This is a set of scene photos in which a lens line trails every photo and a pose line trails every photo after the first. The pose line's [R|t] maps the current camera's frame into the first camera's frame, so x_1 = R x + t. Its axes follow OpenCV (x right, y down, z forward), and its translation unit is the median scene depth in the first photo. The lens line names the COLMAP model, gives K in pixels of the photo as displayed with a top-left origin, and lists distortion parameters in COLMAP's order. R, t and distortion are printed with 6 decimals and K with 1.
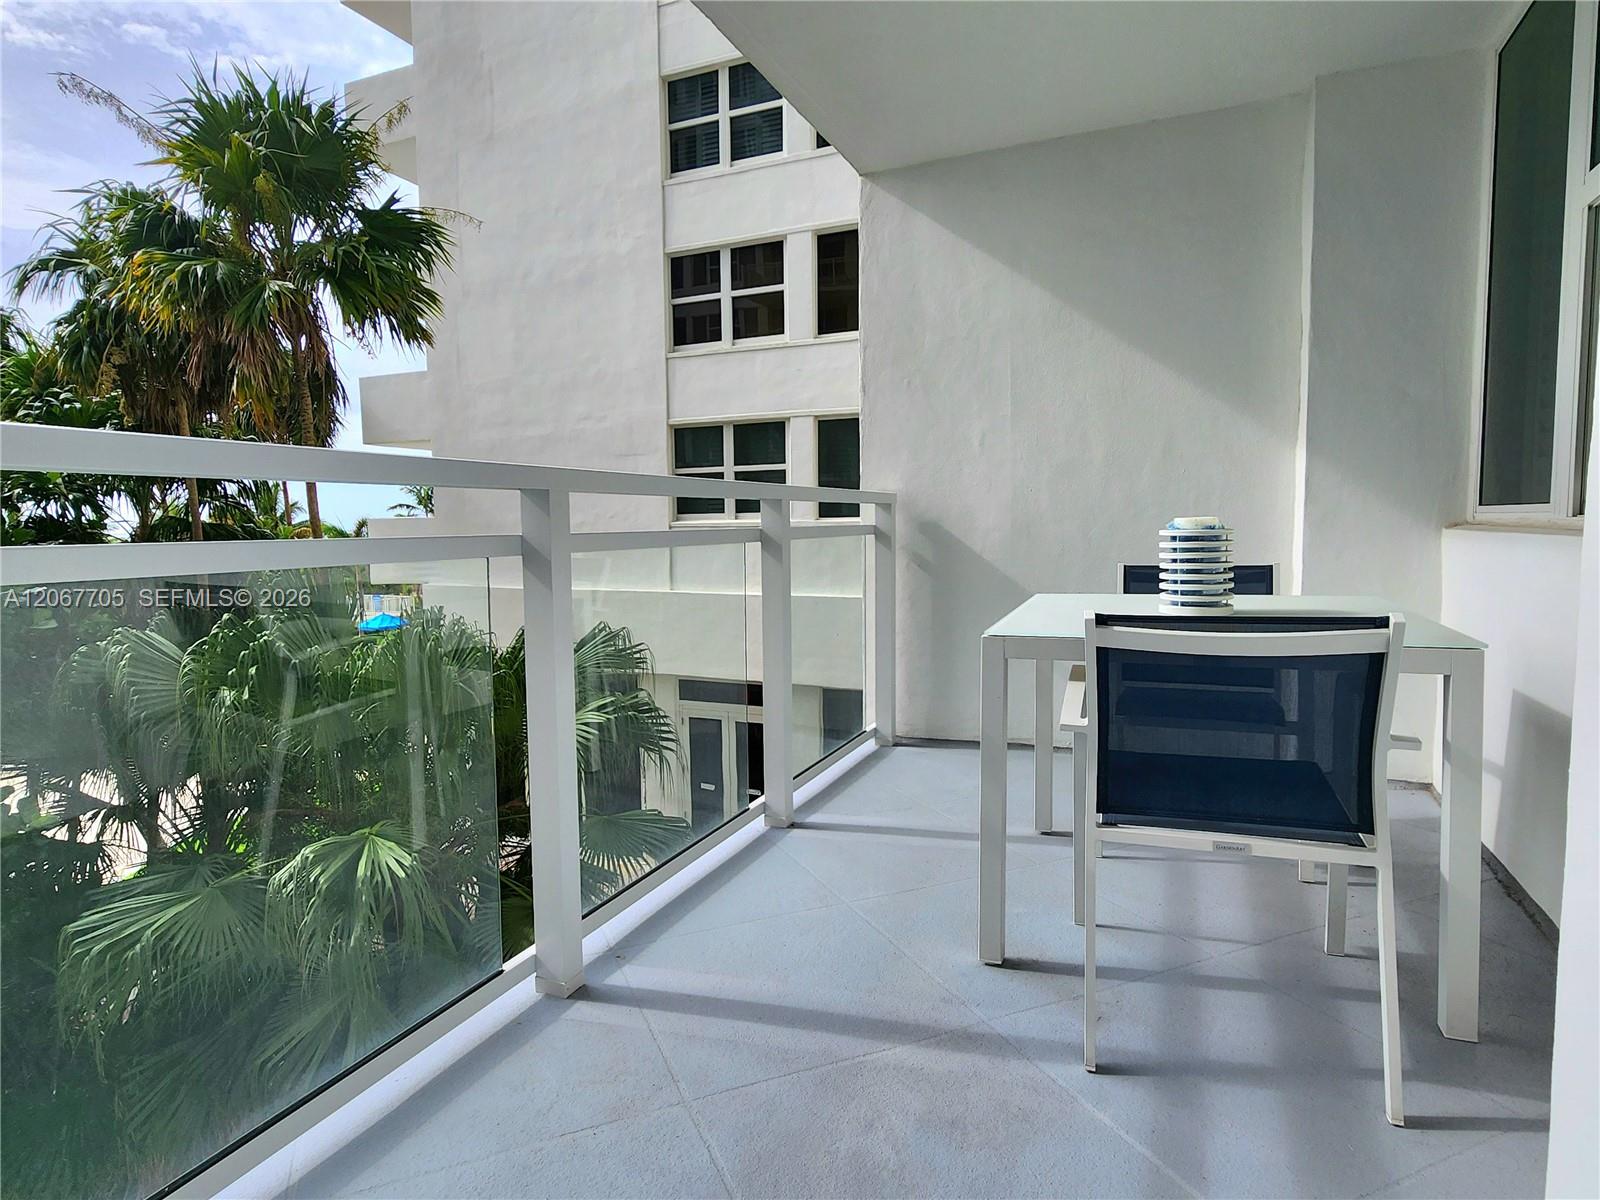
lens RADIAL K [[910.6, 0, 800.0], [0, 910.6, 600.0], [0, 0, 1]] dist [-0.003763, -0.000692]
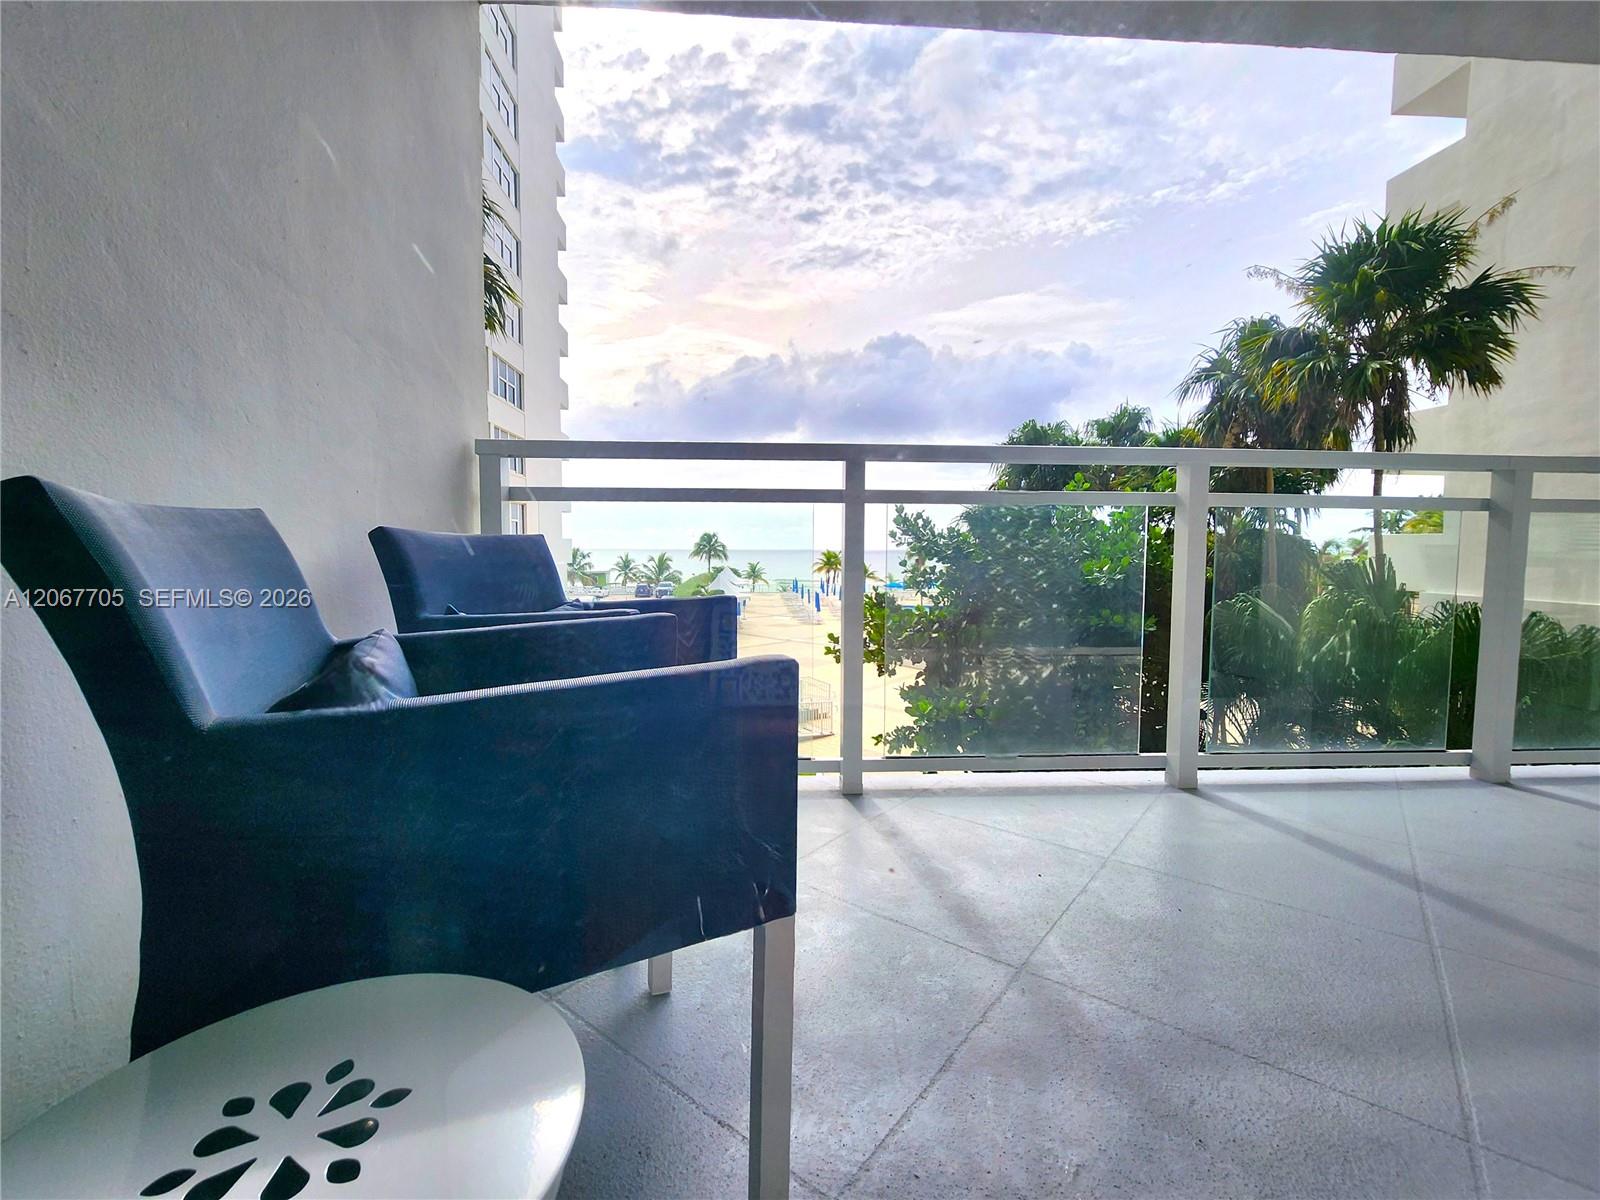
lens RADIAL K [[701.8, 0, 800.0], [0, 701.8, 600.0], [0, 0, 1]] dist [-0.003584, 0.000280]
pose [[0.467293, 0.078604, -0.880601, 0.003479], [-0.081728, 0.995615, 0.045502, 0.045134], [0.880317, 0.050707, 0.471668, -0.281182]]
